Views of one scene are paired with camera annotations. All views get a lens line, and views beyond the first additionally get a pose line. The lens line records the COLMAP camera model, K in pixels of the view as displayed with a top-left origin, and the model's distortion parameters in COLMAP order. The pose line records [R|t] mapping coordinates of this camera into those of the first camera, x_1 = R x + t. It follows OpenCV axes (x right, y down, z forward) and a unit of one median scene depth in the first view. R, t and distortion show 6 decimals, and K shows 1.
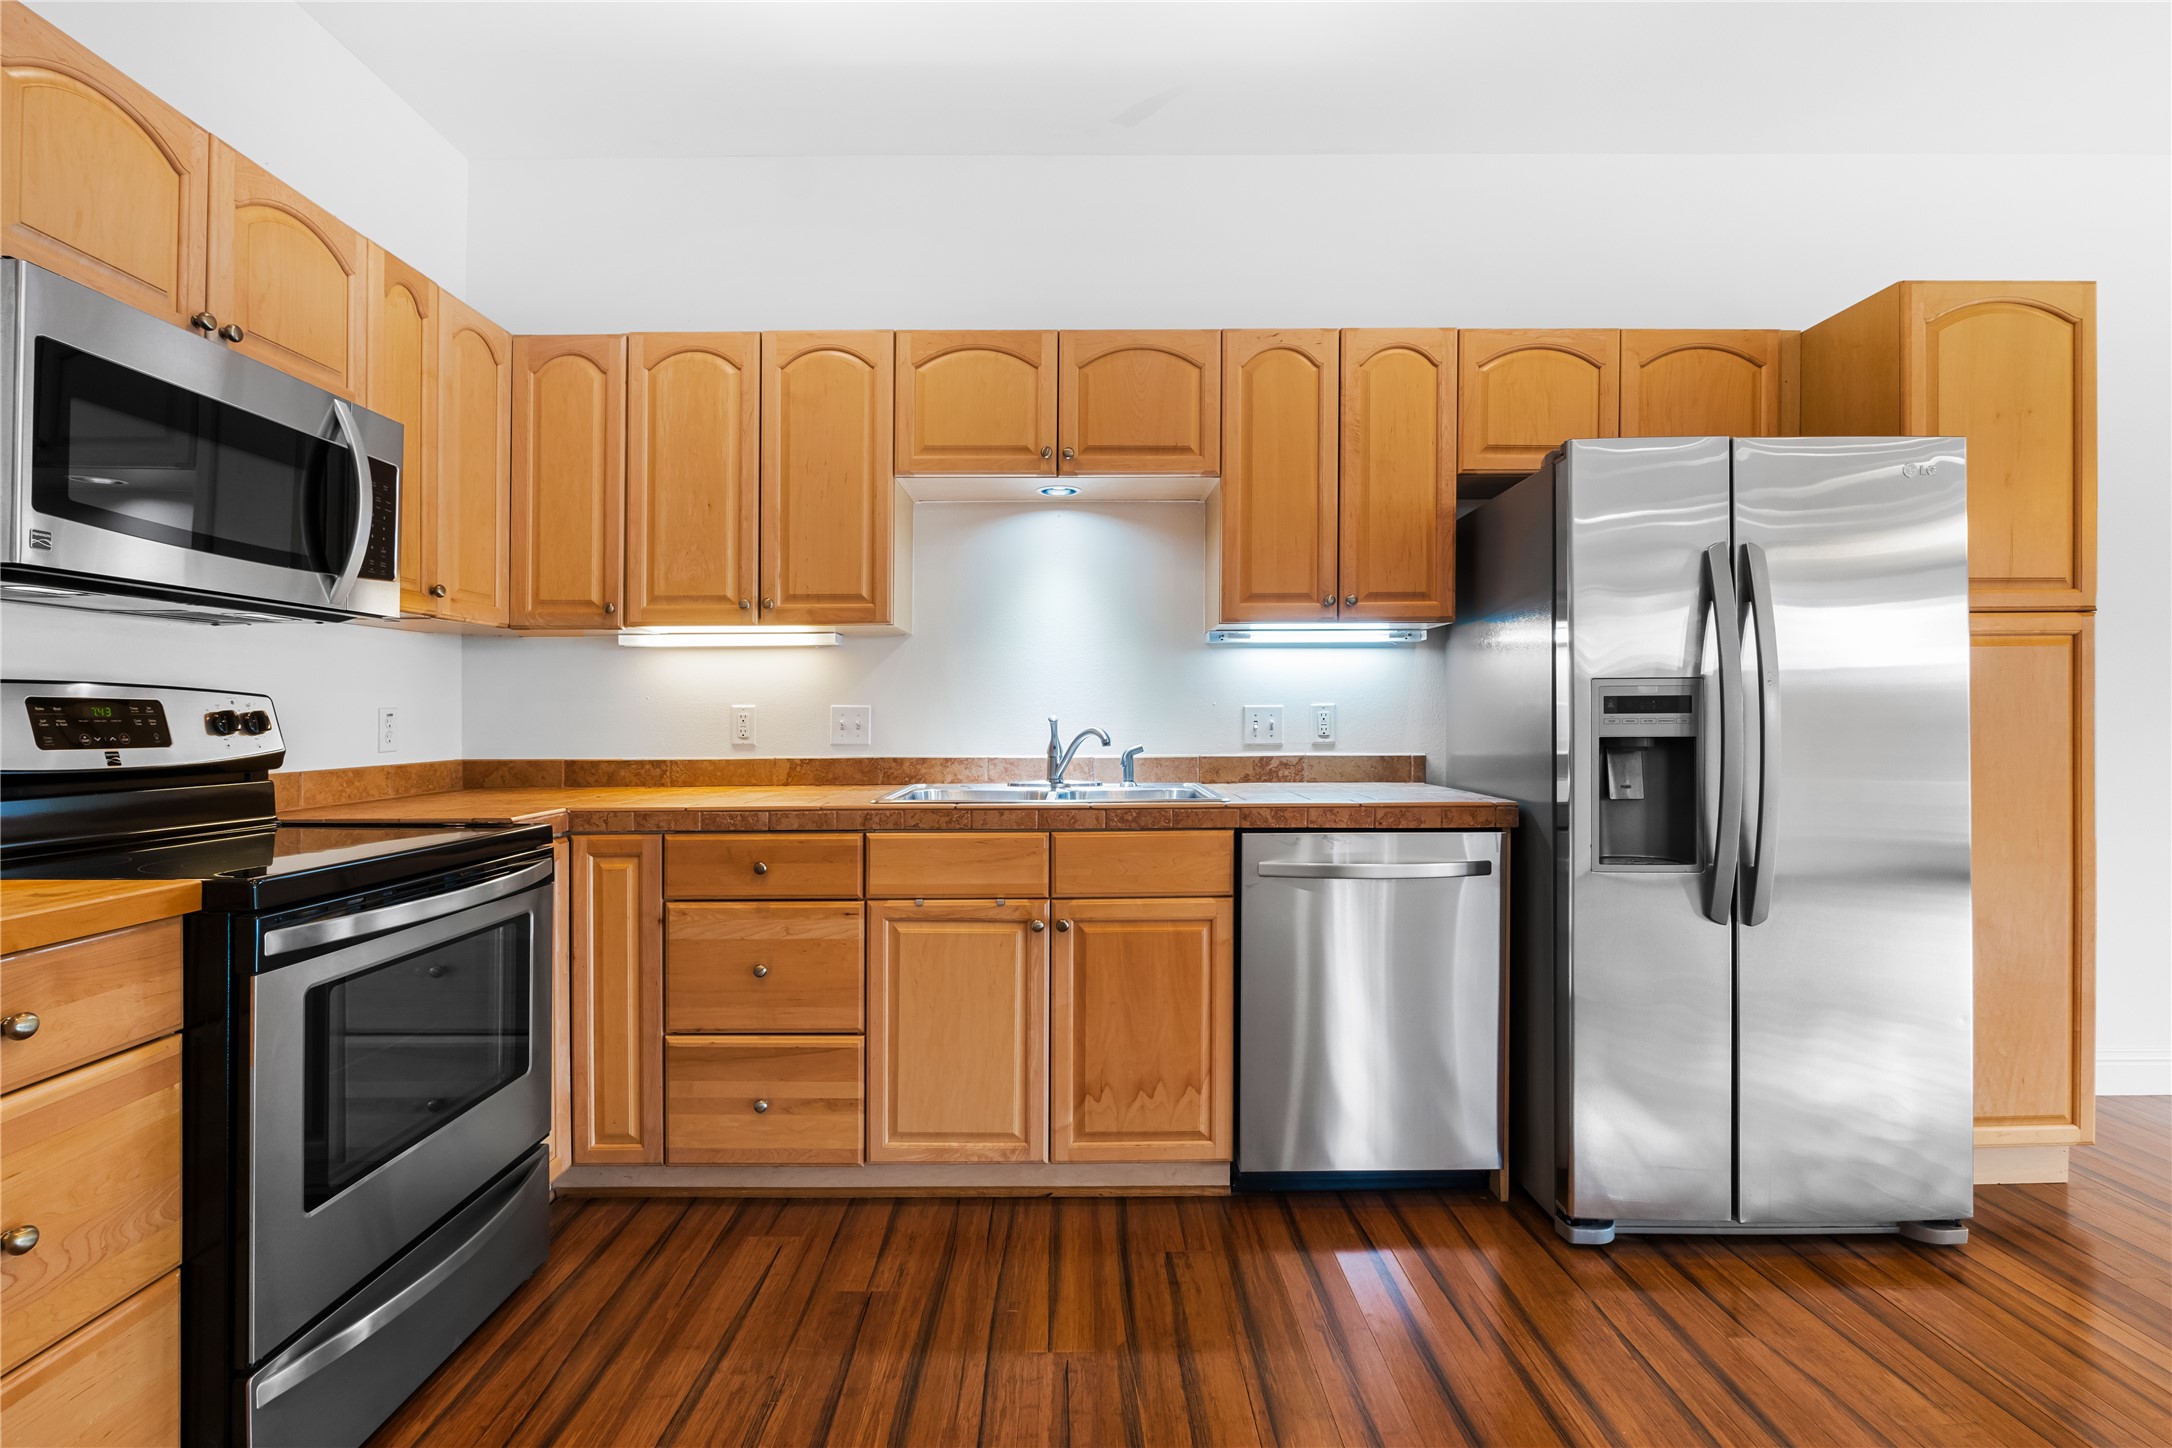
lens RADIAL K [[1012.5, 0, 1087.2], [0, 1012.5, 711.0], [0, 0, 1]] dist [-0.010409, 0.001183]
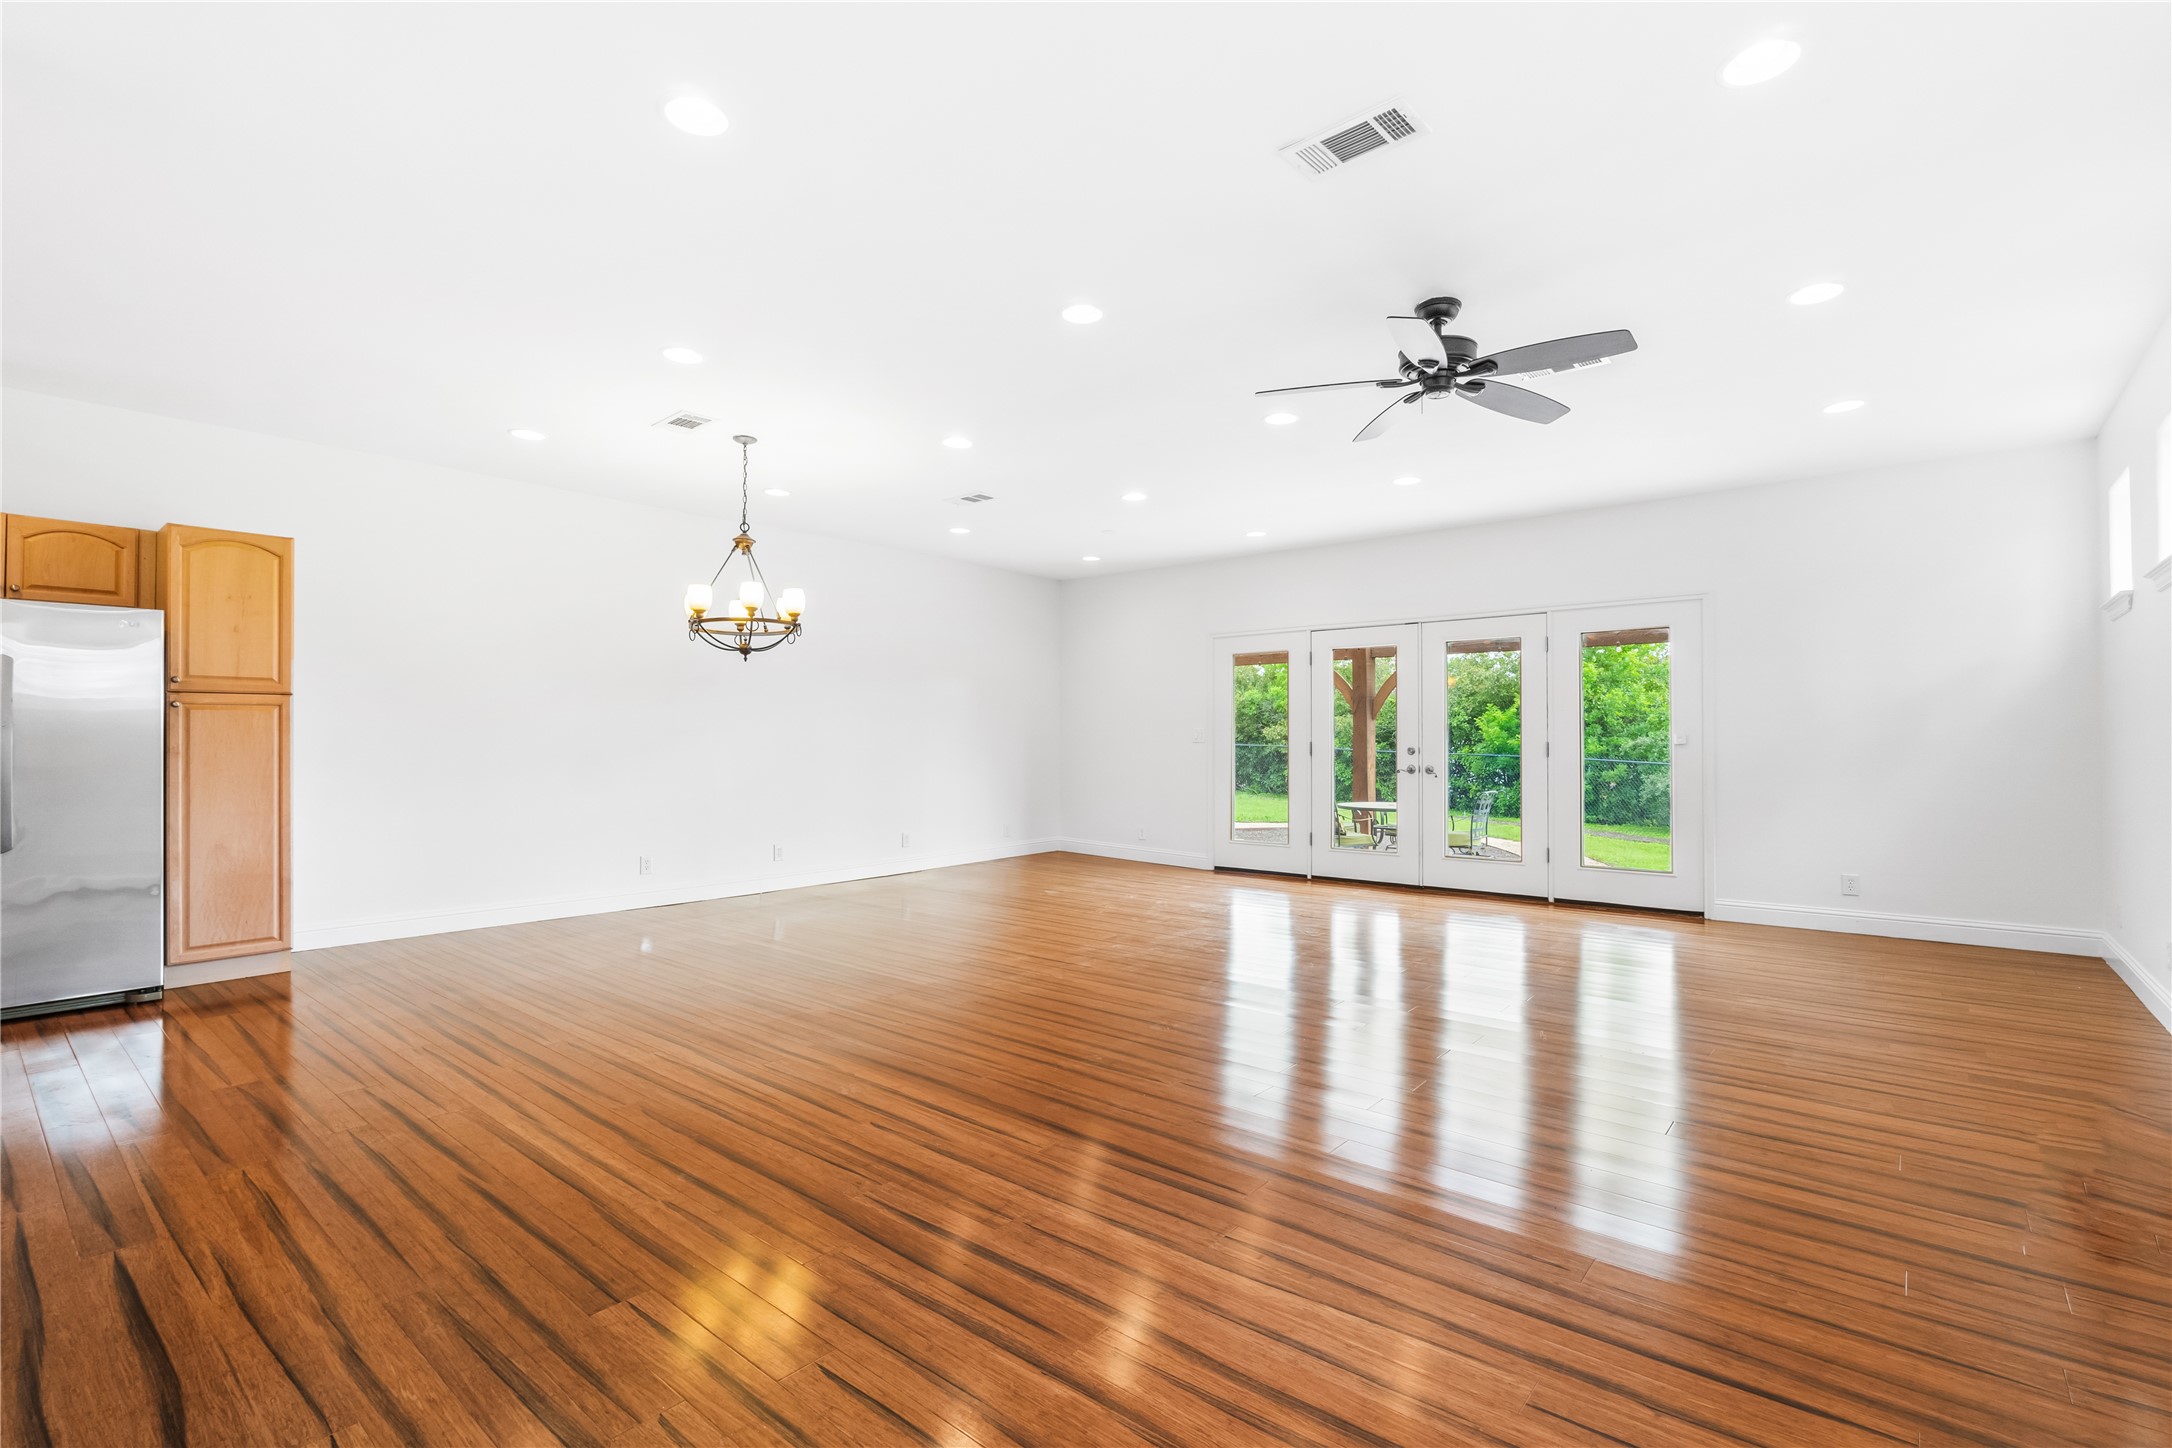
lens RADIAL K [[1012.5, 0, 1096.1], [0, 1012.5, 736.6], [0, 0, 1]] dist [-0.010409, 0.001183]
pose [[0.639329, 0.007981, 0.768892, 0.462094], [-0.002320, 0.999962, -0.008450, 0.001981], [-0.768930, 0.003619, 0.639322, -1.648157]]
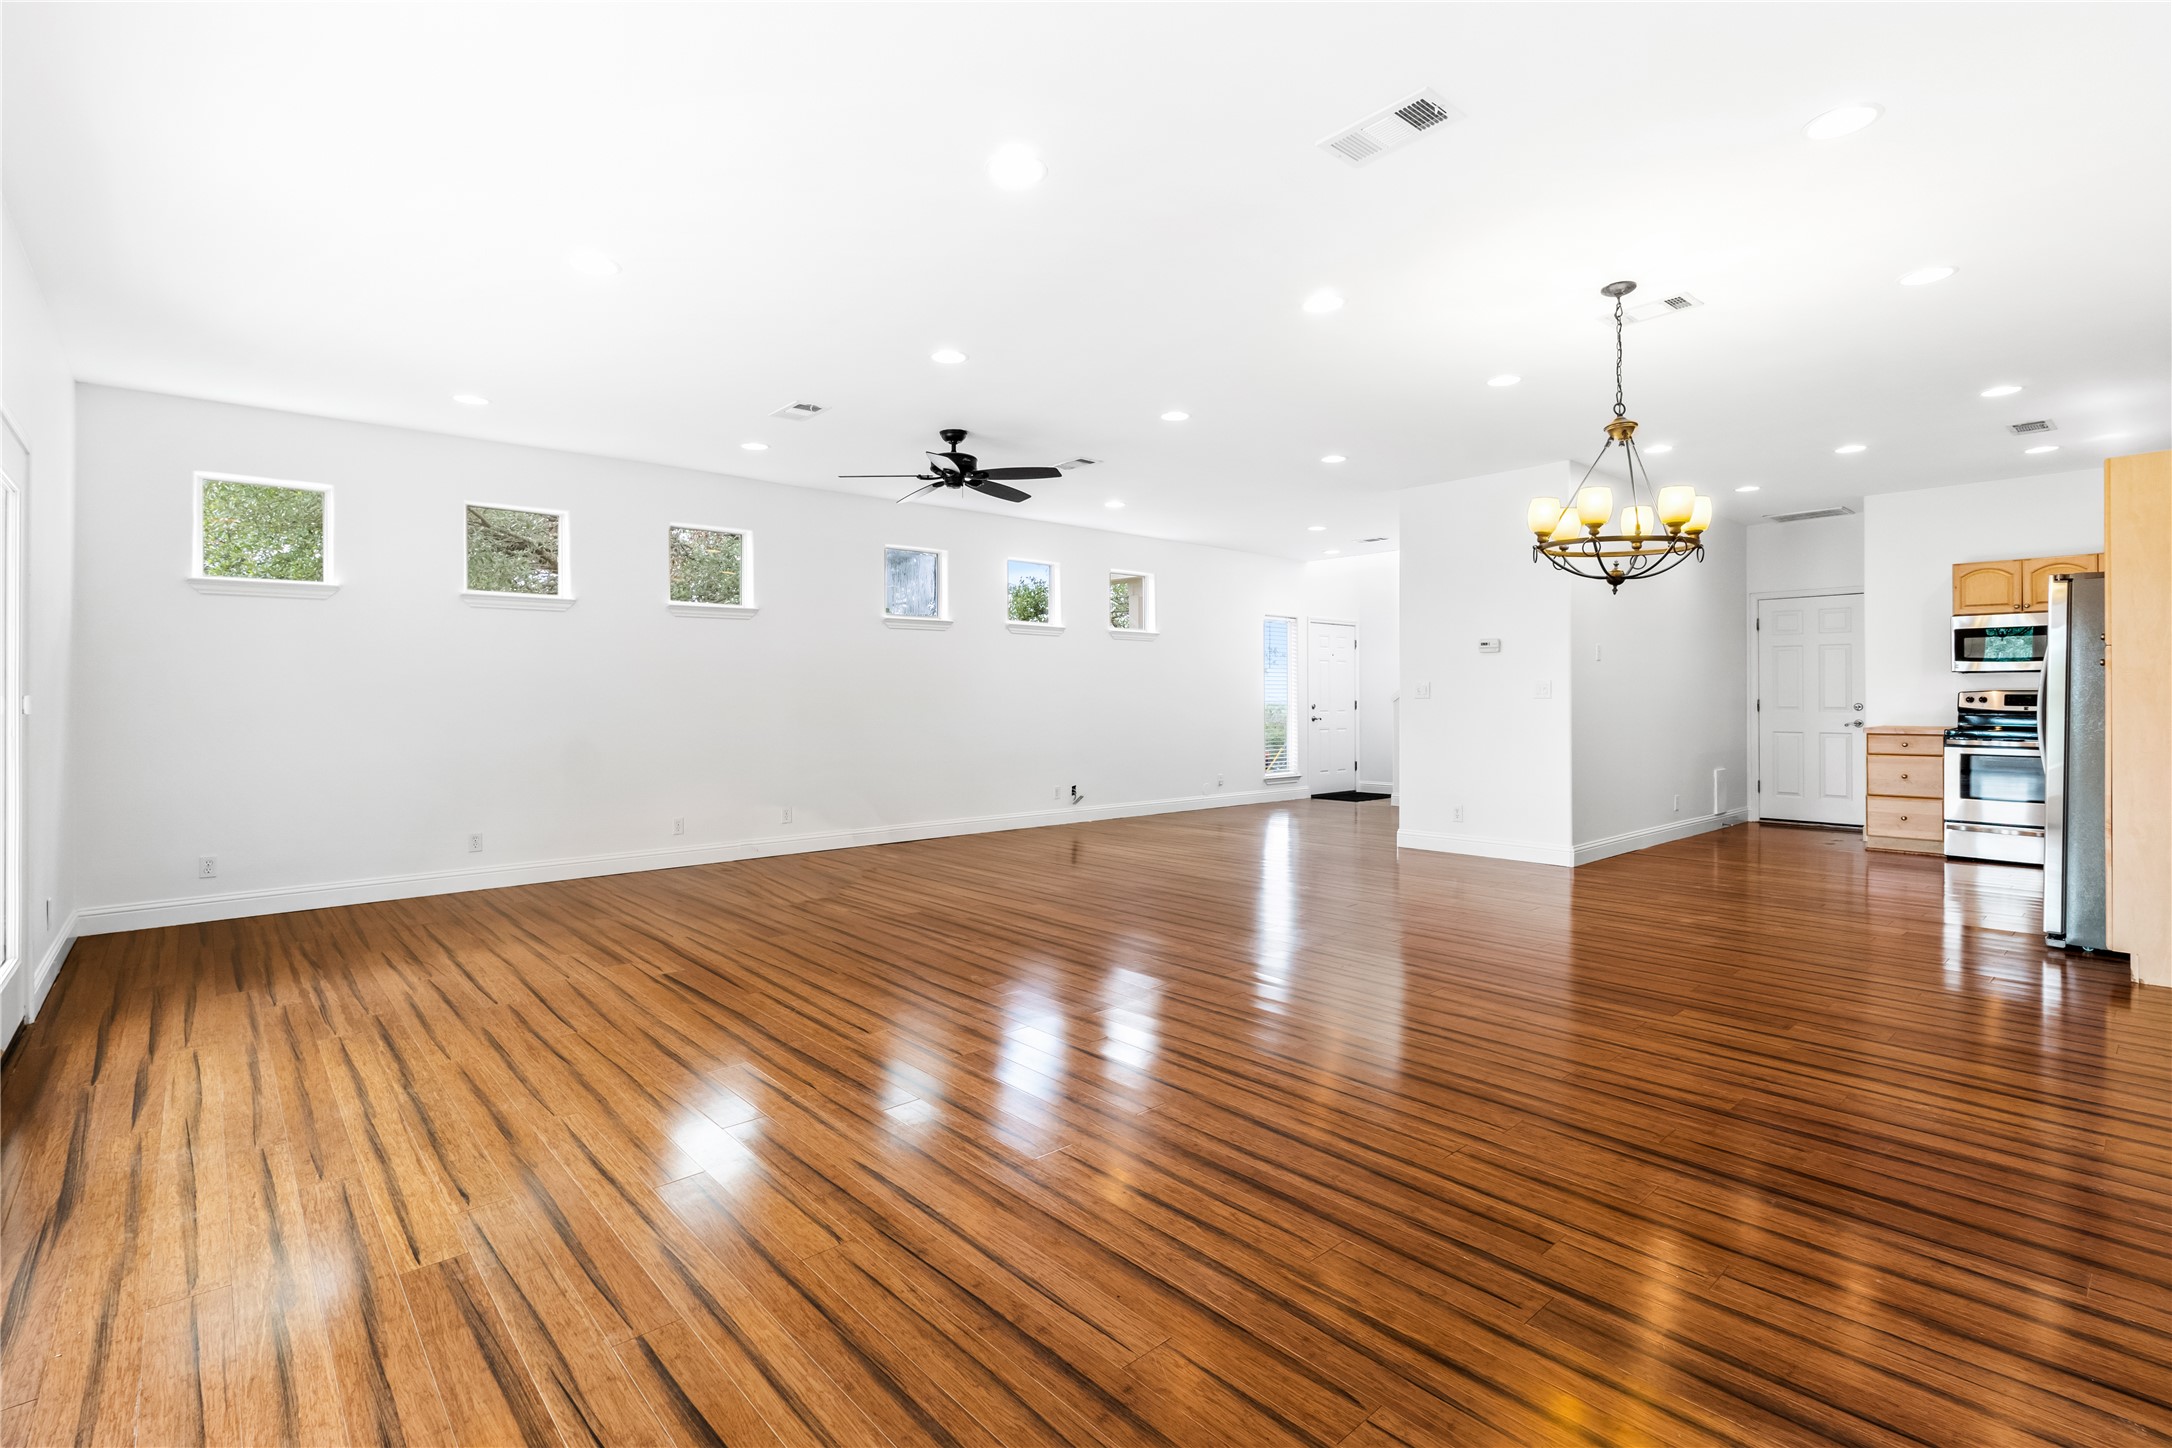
lens RADIAL K [[1012.5, 0, 1096.5], [0, 1012.5, 707.5], [0, 0, 1]] dist [-0.010409, 0.001183]
pose [[-0.744428, 0.013566, -0.667565, 3.476660], [0.010681, 0.999908, 0.008409, -0.024321], [0.667618, -0.000870, -0.744504, 1.118673]]
